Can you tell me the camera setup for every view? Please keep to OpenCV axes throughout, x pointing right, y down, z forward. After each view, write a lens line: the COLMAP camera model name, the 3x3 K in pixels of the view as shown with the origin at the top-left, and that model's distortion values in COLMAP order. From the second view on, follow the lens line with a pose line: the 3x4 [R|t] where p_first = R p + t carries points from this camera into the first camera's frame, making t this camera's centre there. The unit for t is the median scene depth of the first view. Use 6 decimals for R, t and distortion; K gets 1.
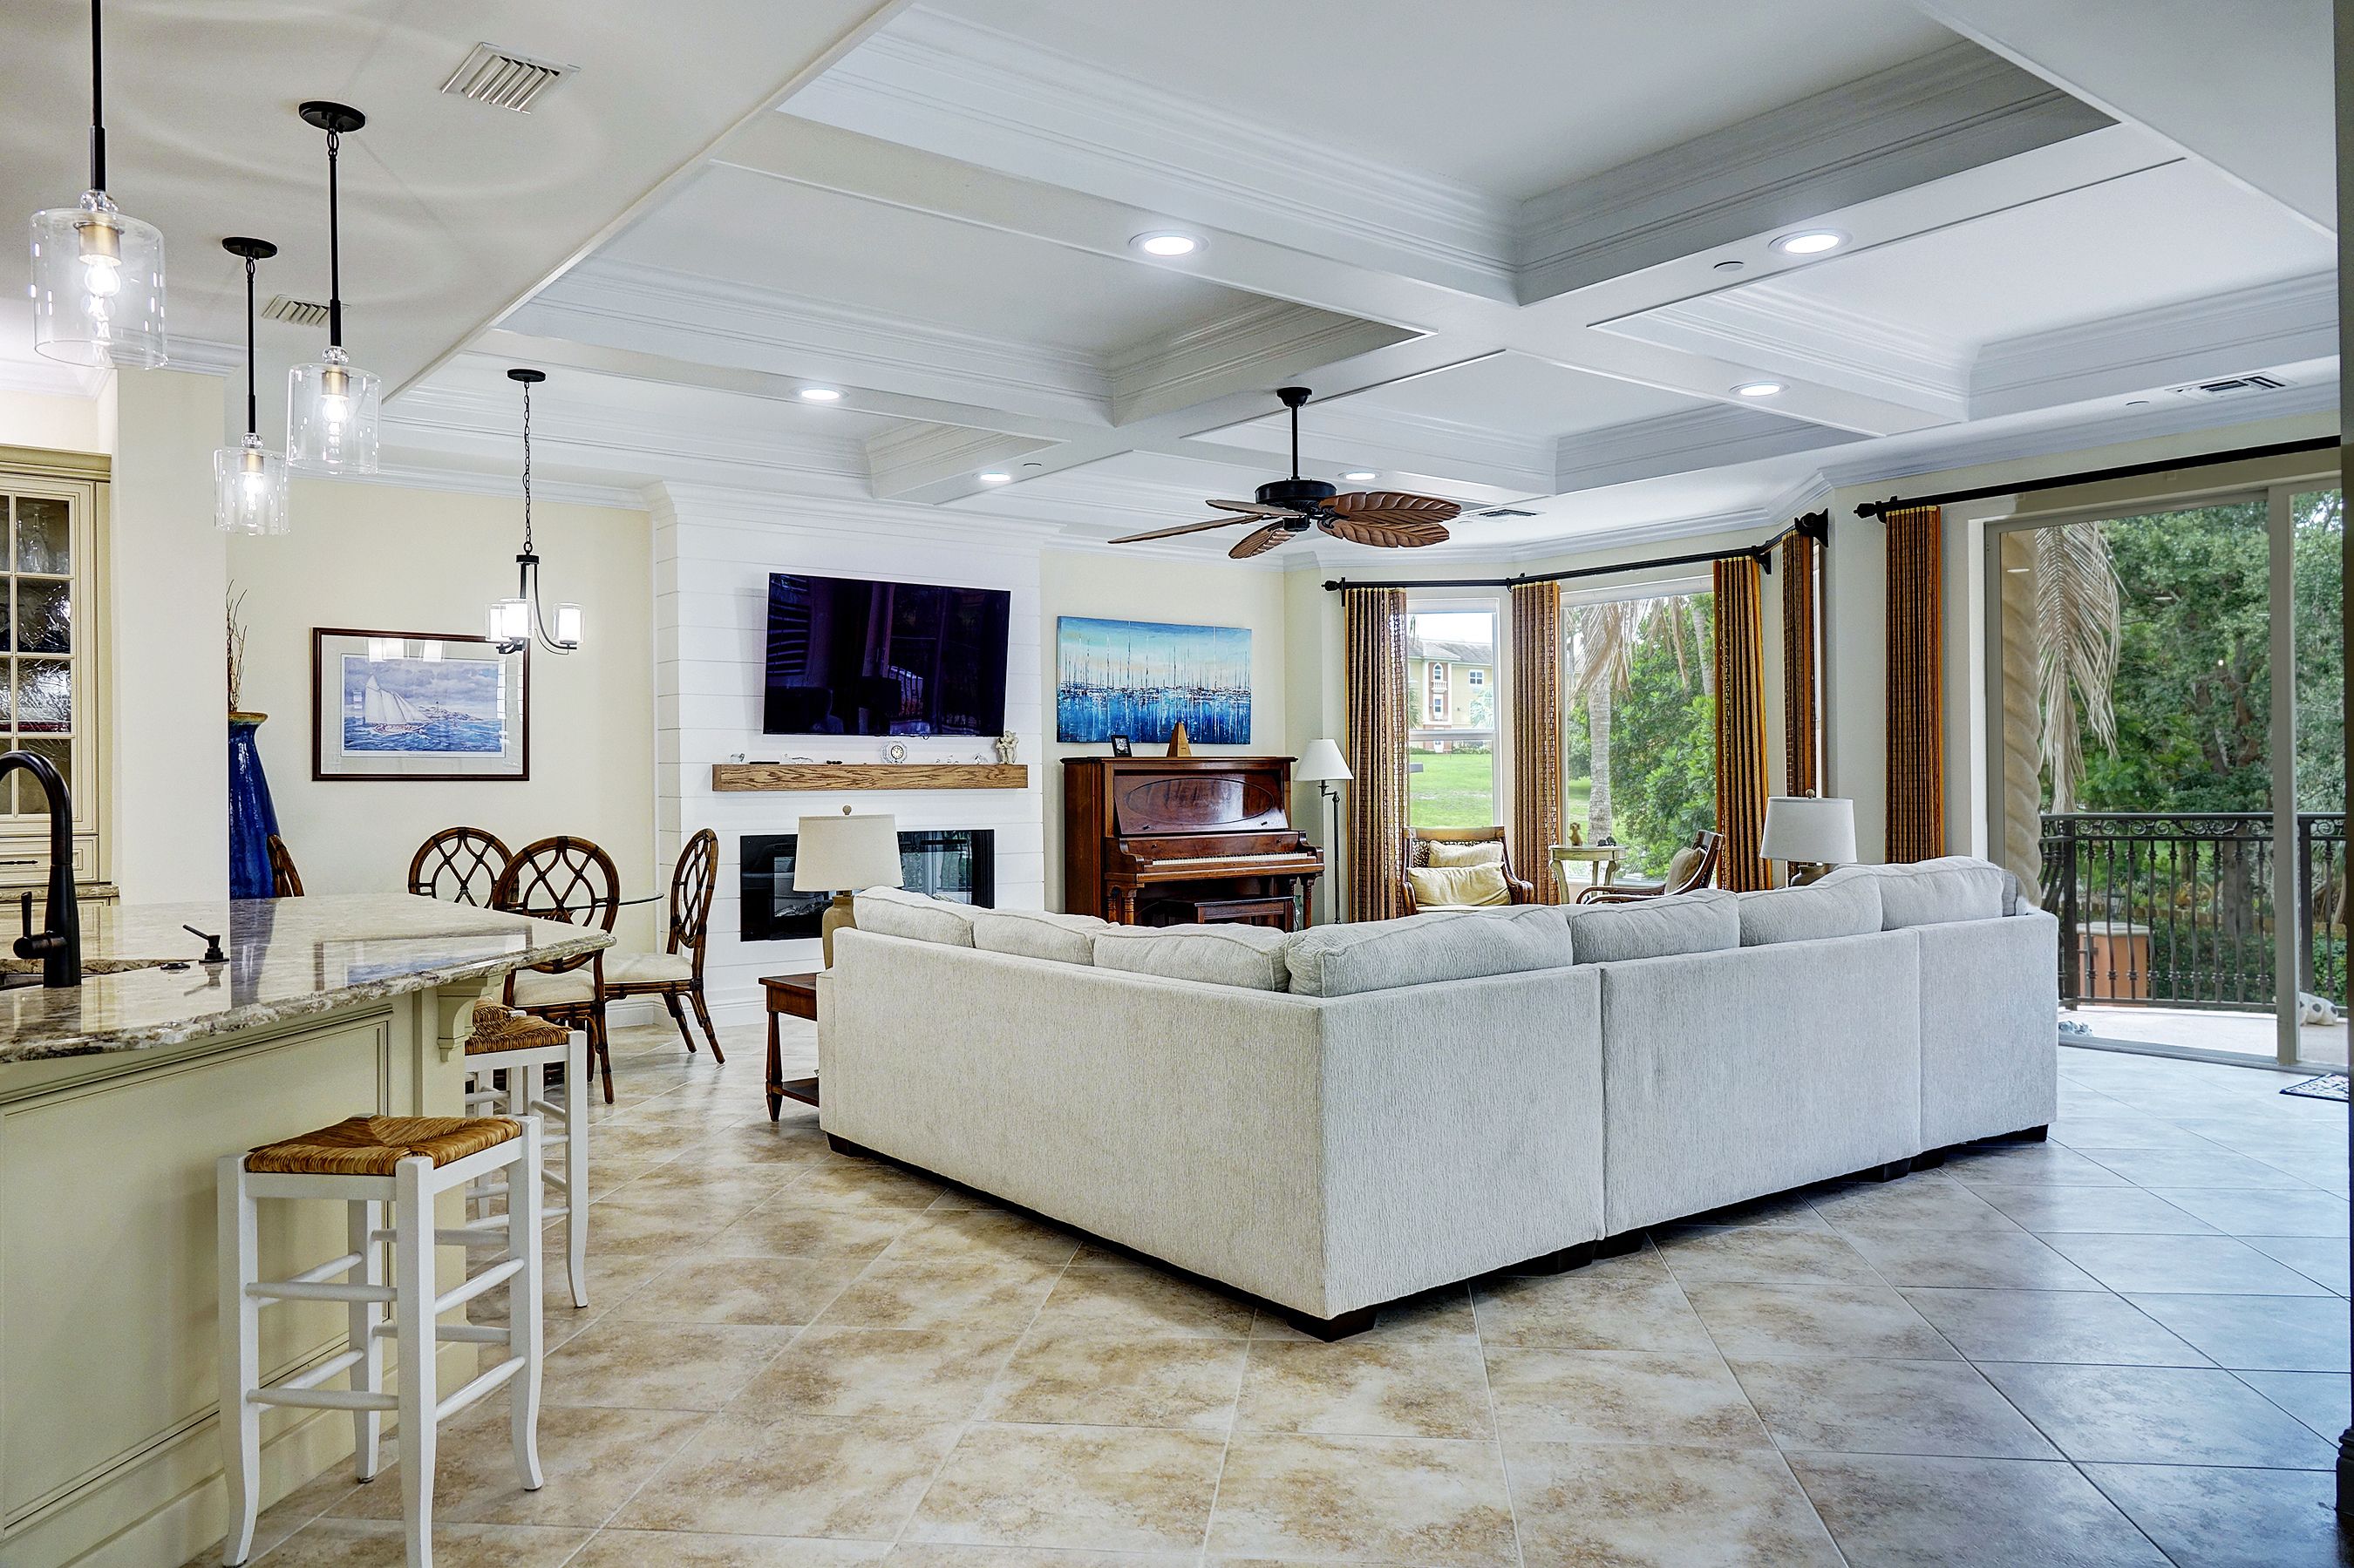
lens RADIAL K [[1641.3, 0, 1177.9], [0, 1641.3, 785.3], [0, 0, 1]] dist [0.009991, 0.000229]
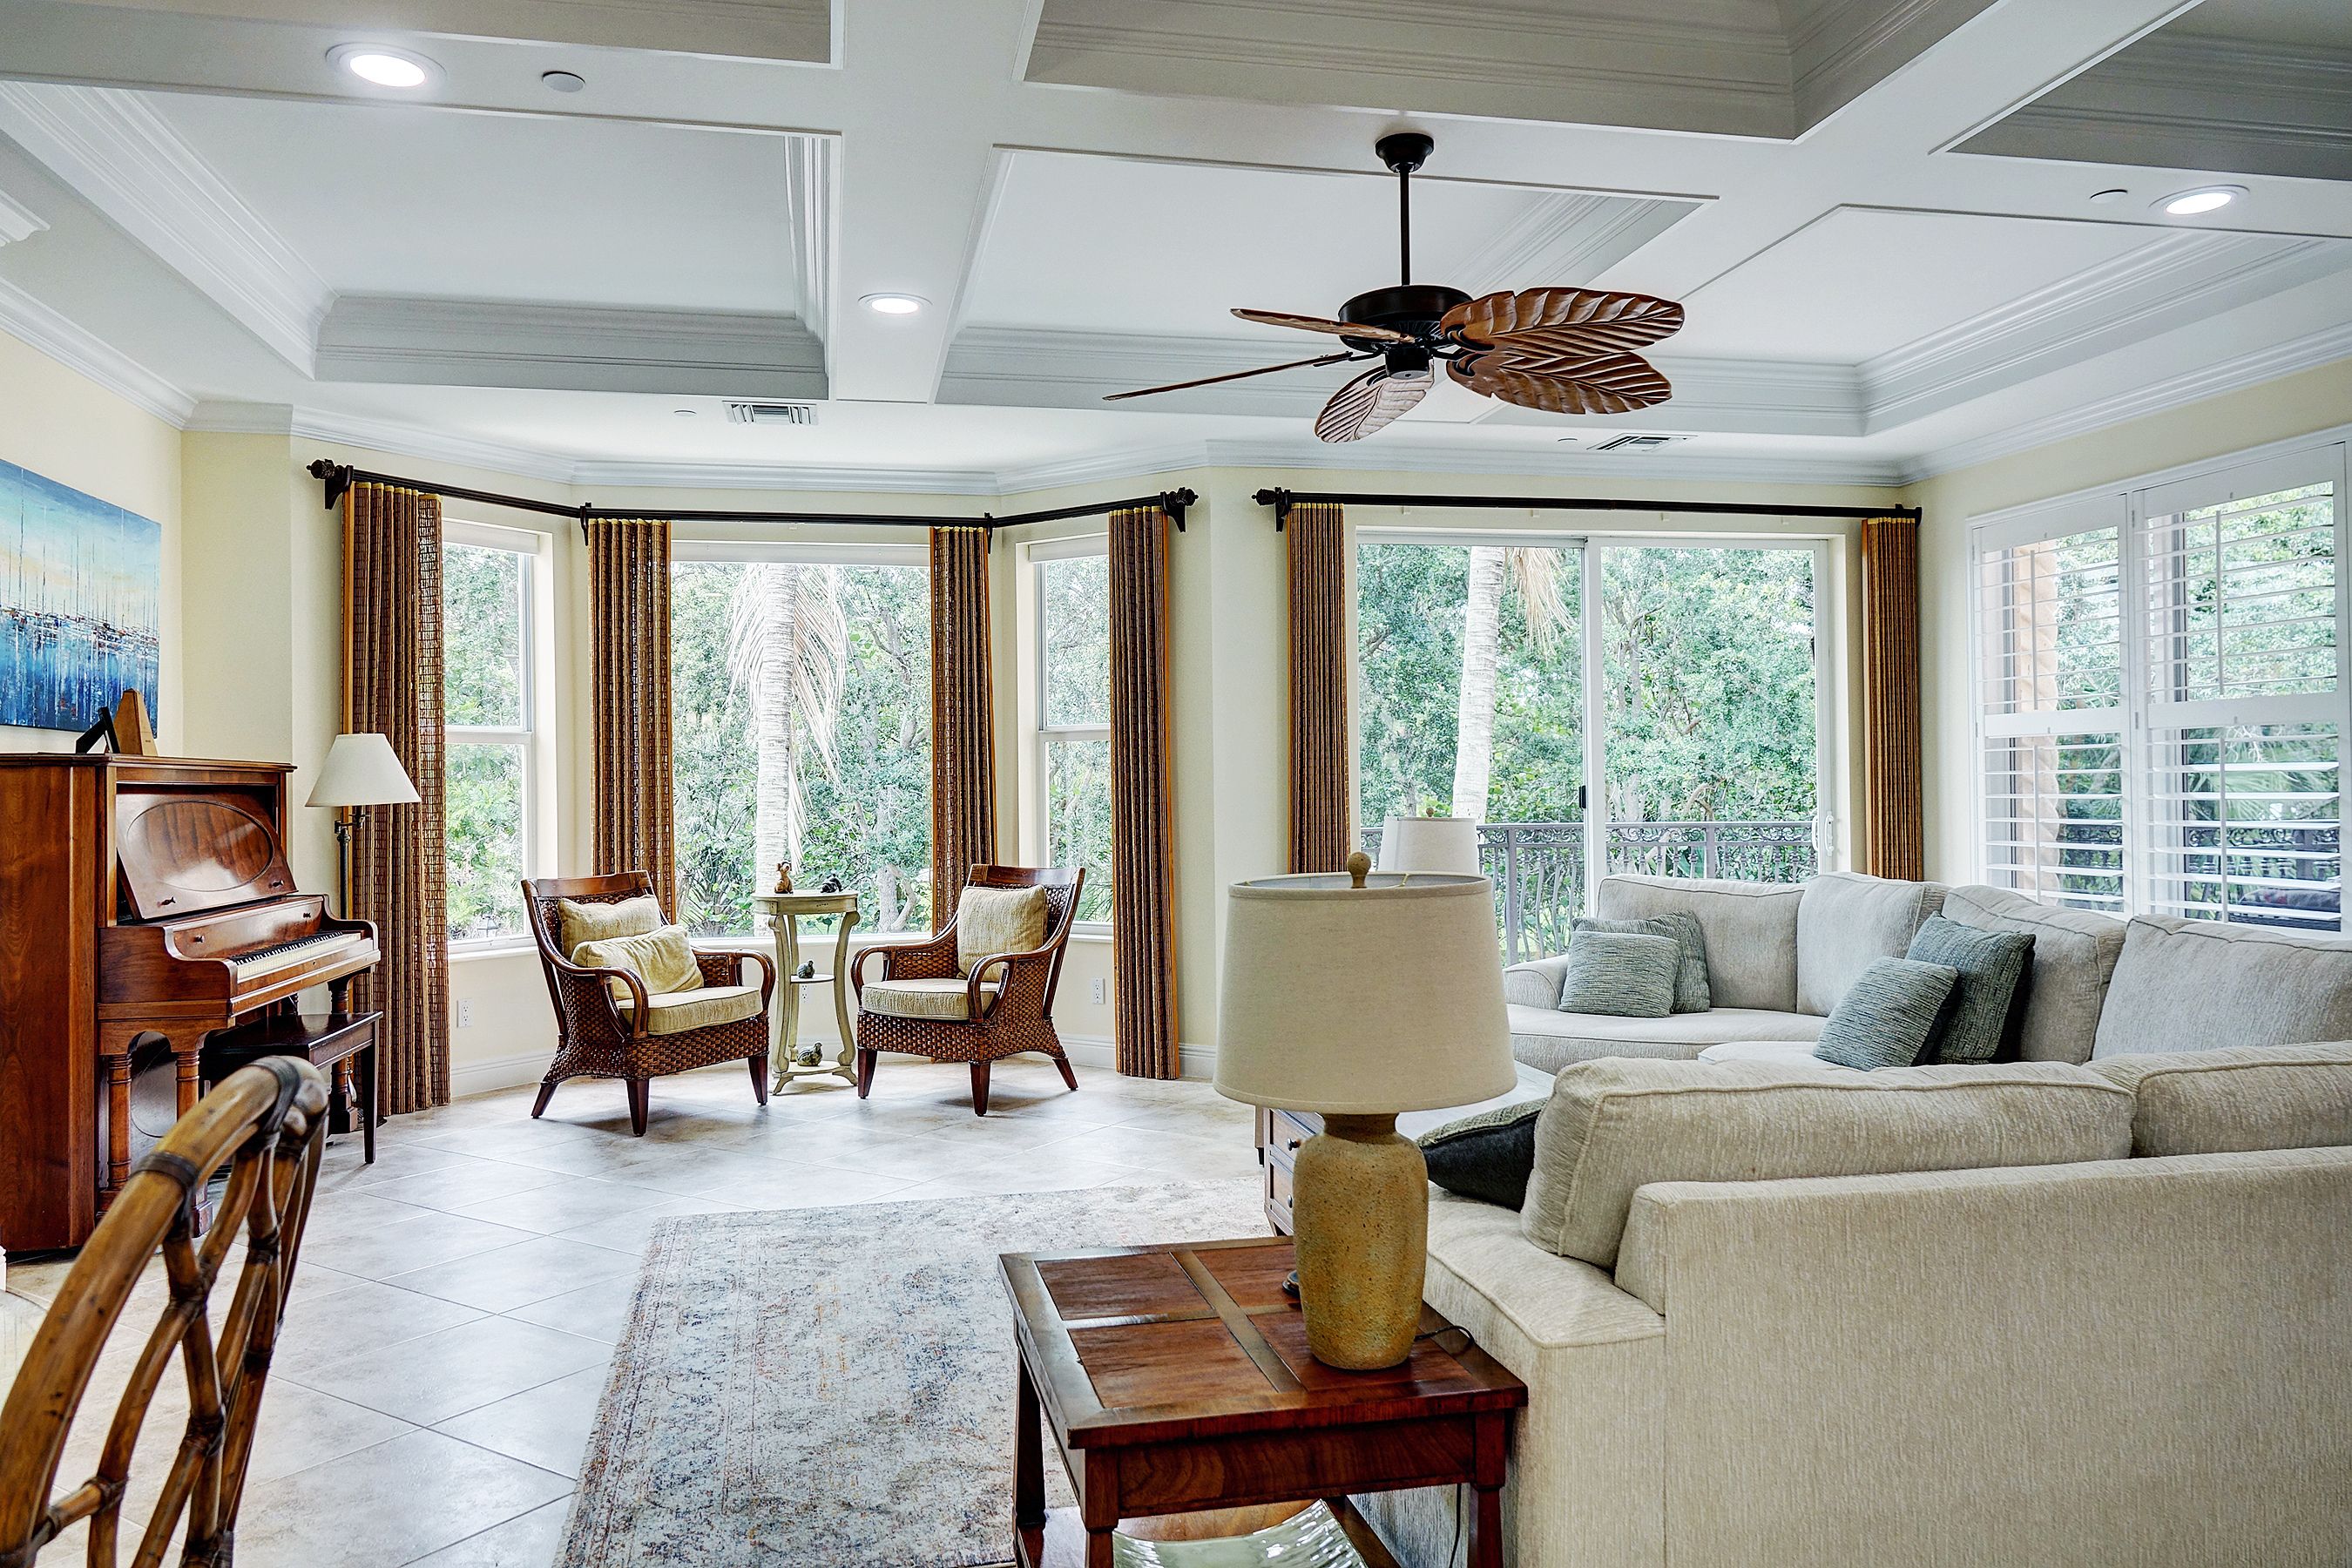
lens RADIAL K [[1640.2, 0, 1175.0], [0, 1640.2, 780.2], [0, 0, 1]] dist [0.009991, 0.000229]
pose [[0.443039, 0.010506, 0.896441, -0.348567], [0.010896, 0.999794, -0.017103, 0.001537], [-0.896436, 0.017345, 0.442834, 0.559816]]
